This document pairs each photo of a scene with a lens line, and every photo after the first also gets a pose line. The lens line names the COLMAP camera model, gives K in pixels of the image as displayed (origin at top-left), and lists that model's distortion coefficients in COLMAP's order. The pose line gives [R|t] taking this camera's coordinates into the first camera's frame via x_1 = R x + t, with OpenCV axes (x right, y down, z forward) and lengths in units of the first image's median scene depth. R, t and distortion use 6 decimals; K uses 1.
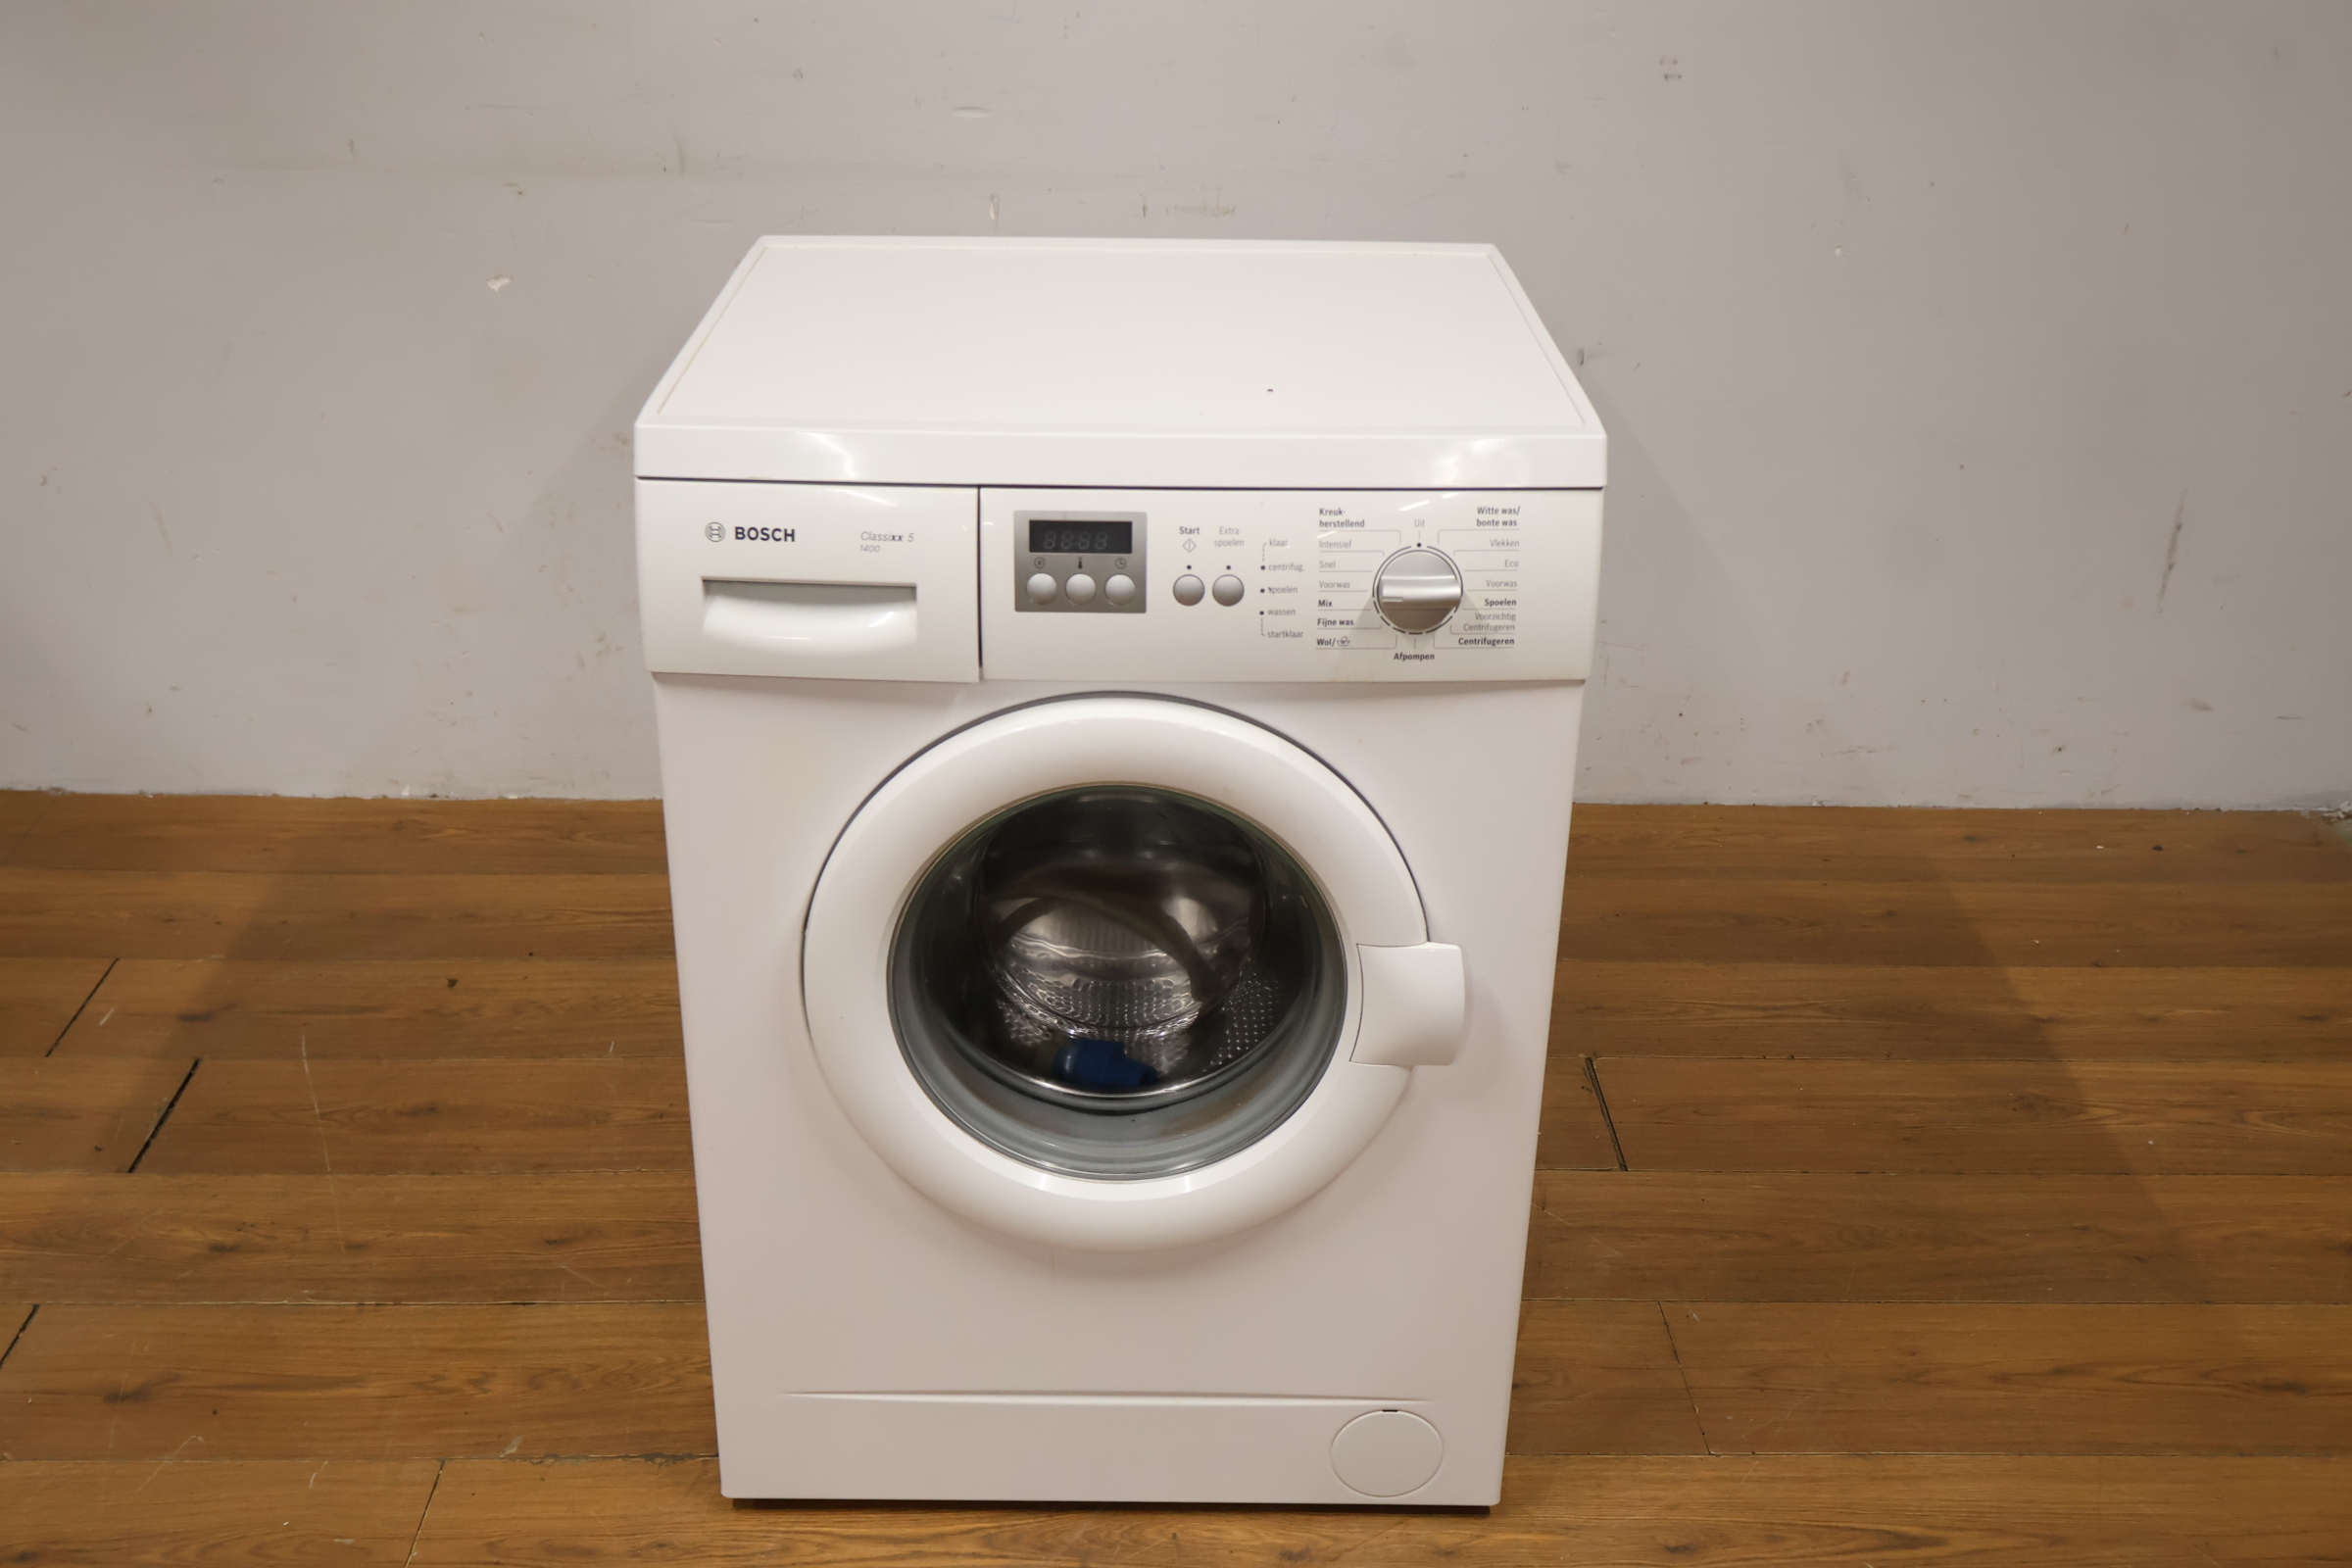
lens RADIAL K [[2352.1, 0, 1166.7], [0, 2352.1, 780.6], [0, 0, 1]] dist [-0.011300, 0.014904]
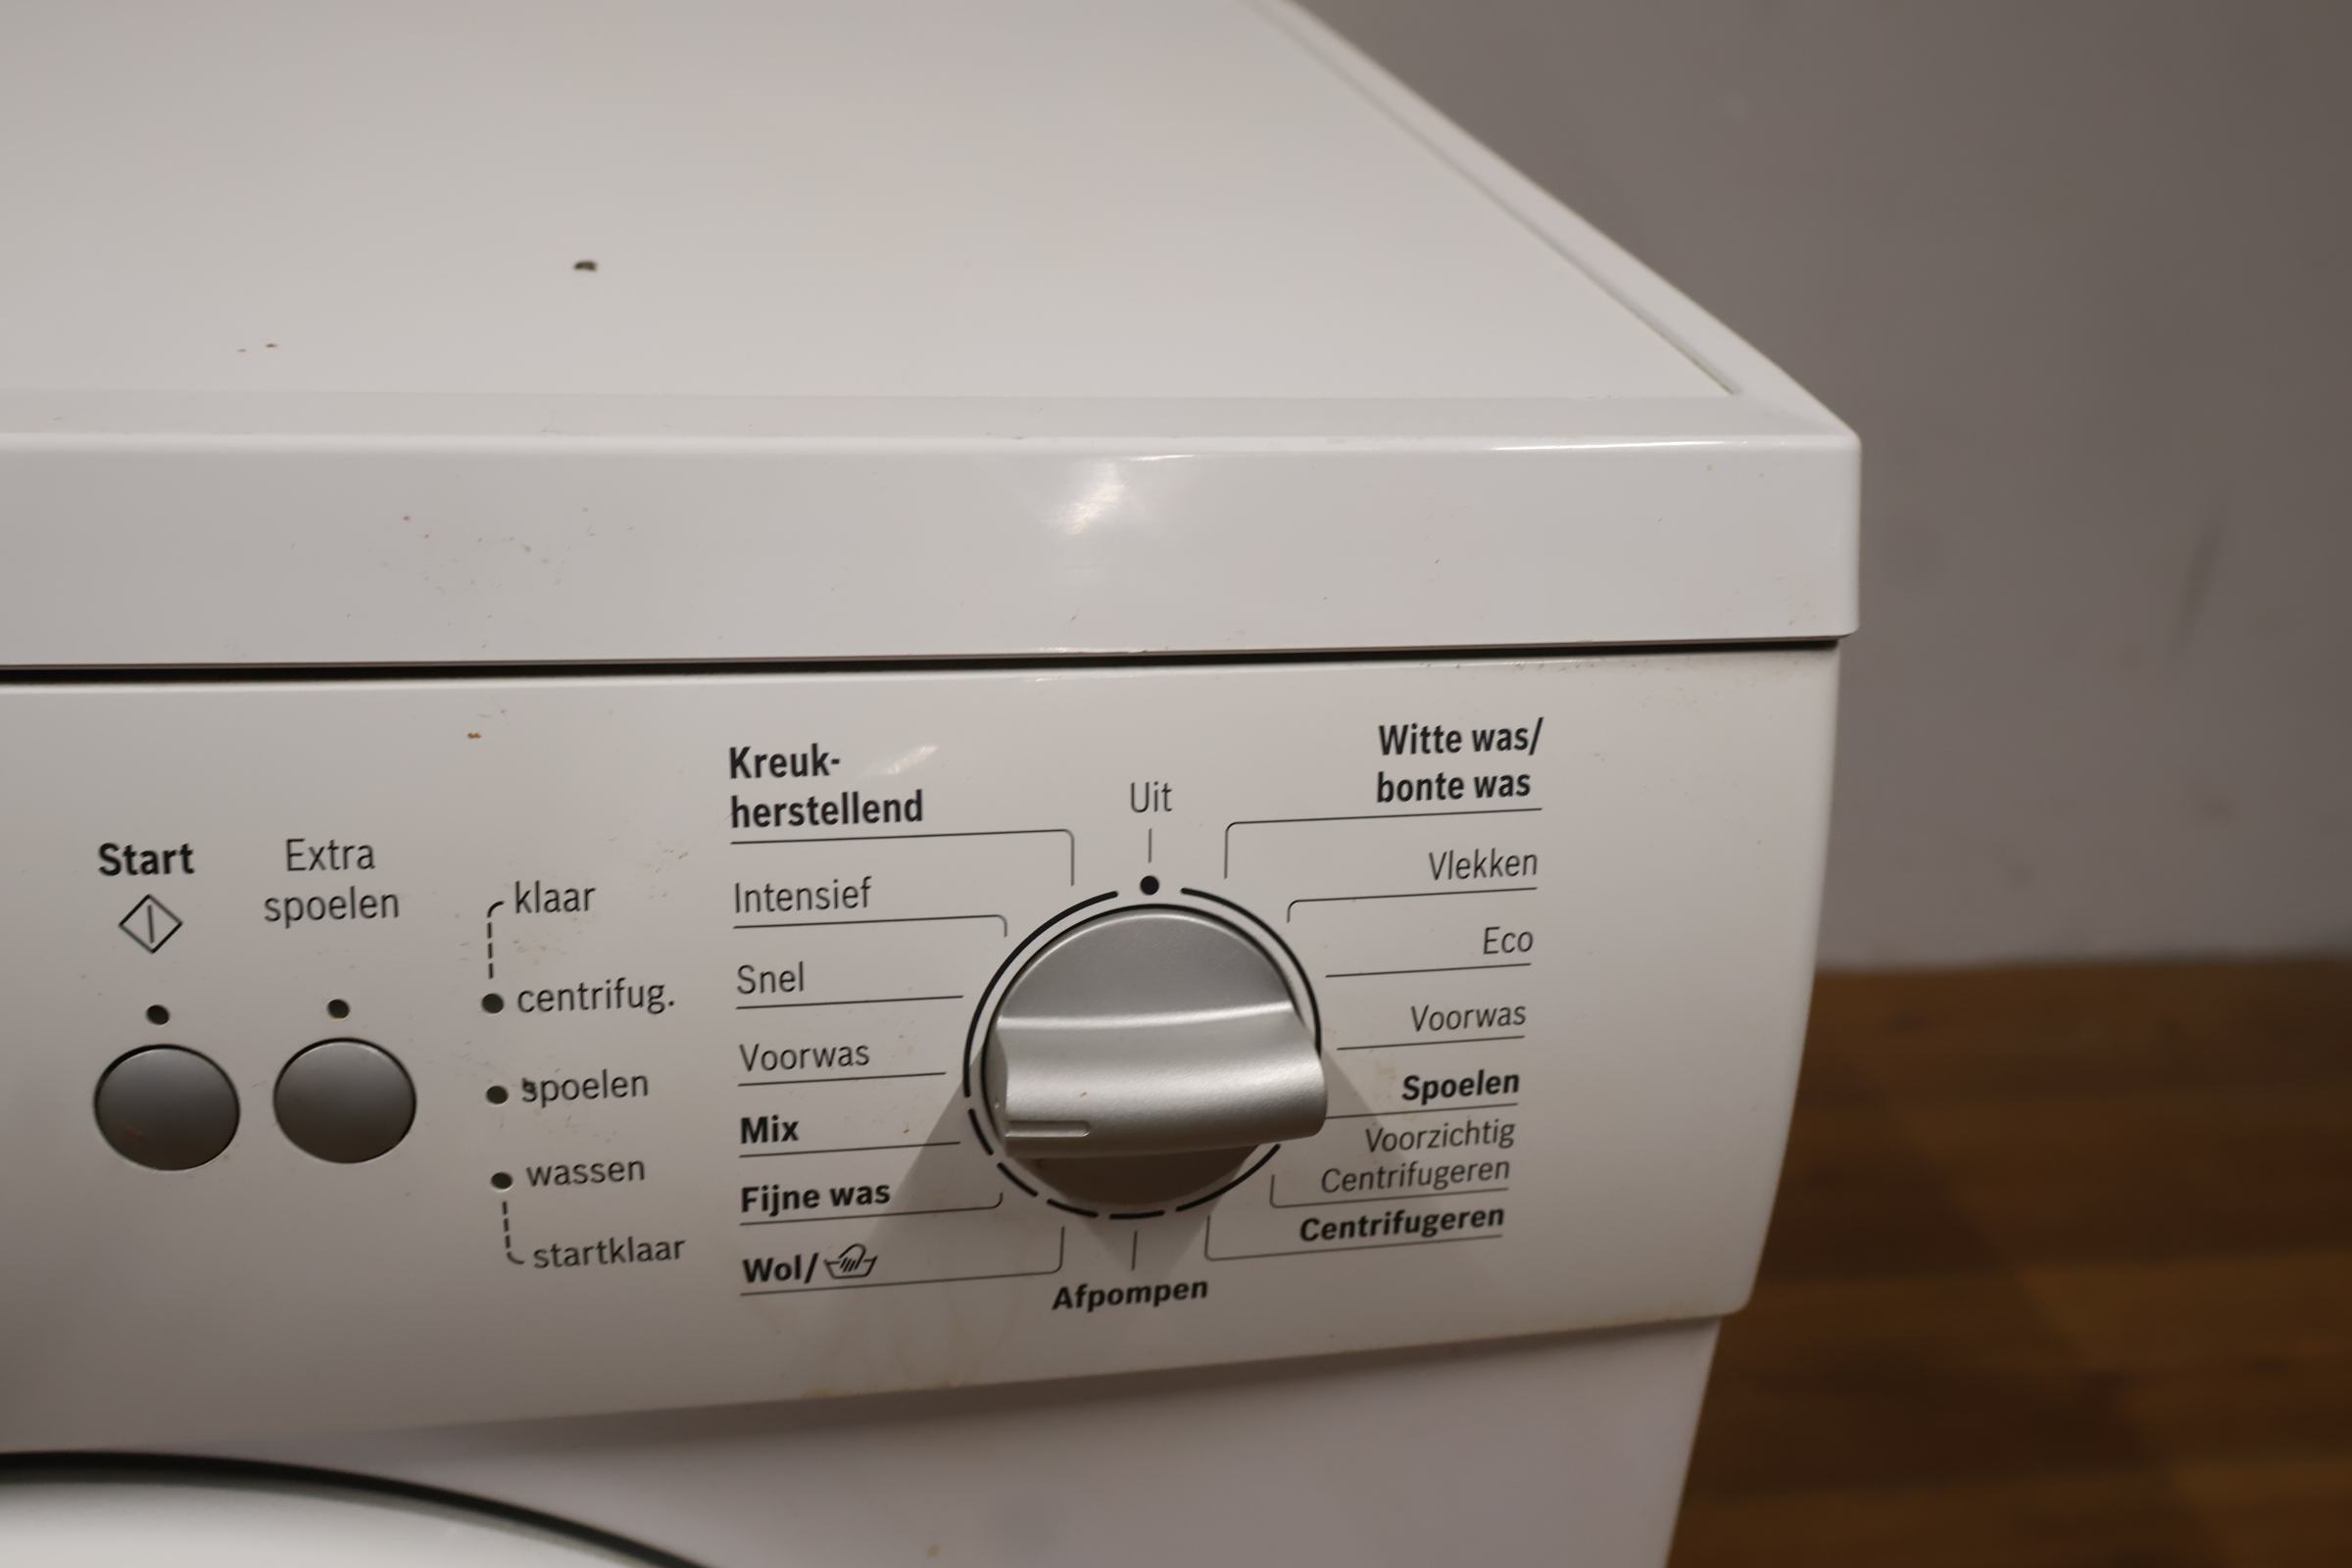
lens RADIAL K [[2357.5, 0, 1170.2], [0, 2357.5, 786.6], [0, 0, 1]] dist [-0.008099, 0.007356]
pose [[0.986123, -0.023058, 0.164408, 0.052003], [0.019252, 0.999509, 0.024702, -0.087325], [-0.164897, -0.021194, 0.986083, 0.568184]]
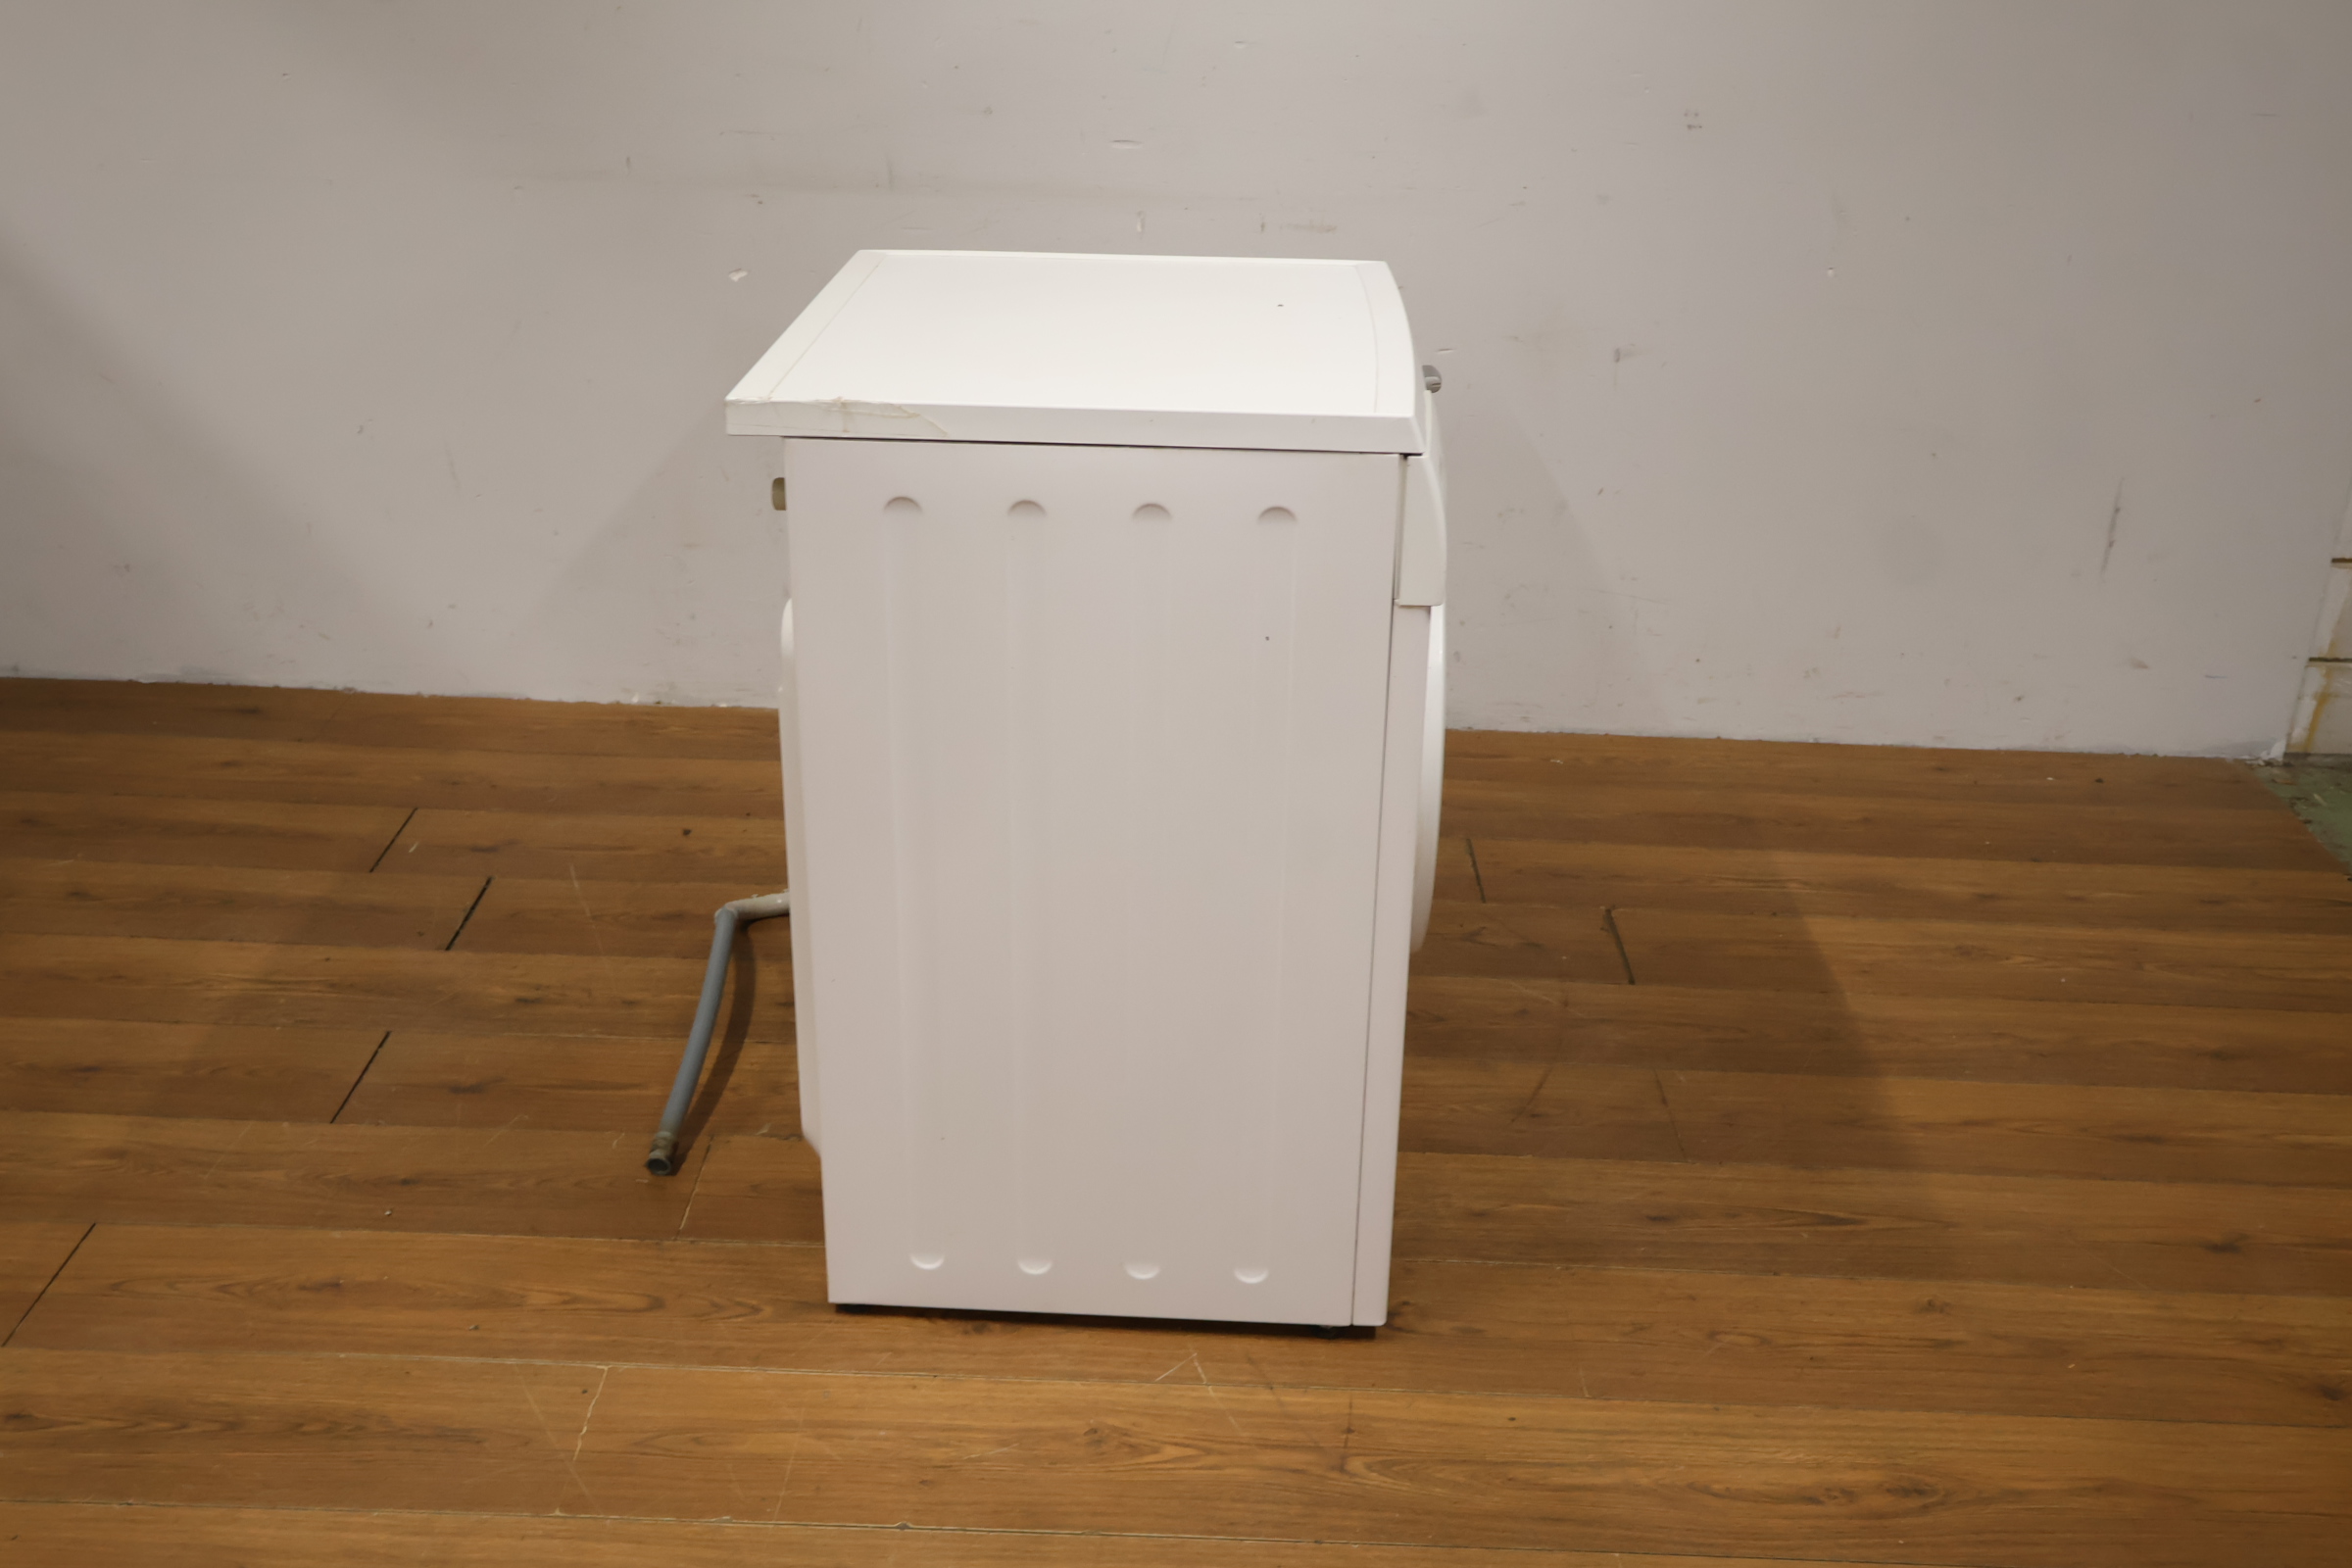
lens RADIAL K [[2379.0, 0, 1175.8], [0, 2379.0, 791.2], [0, 0, 1]] dist [-0.008167, 0.012763]
pose [[0.999333, 0.025261, -0.026352, -0.018908], [-0.026314, 0.998837, -0.040410, 0.136929], [0.025301, 0.041077, 0.998836, -0.306775]]
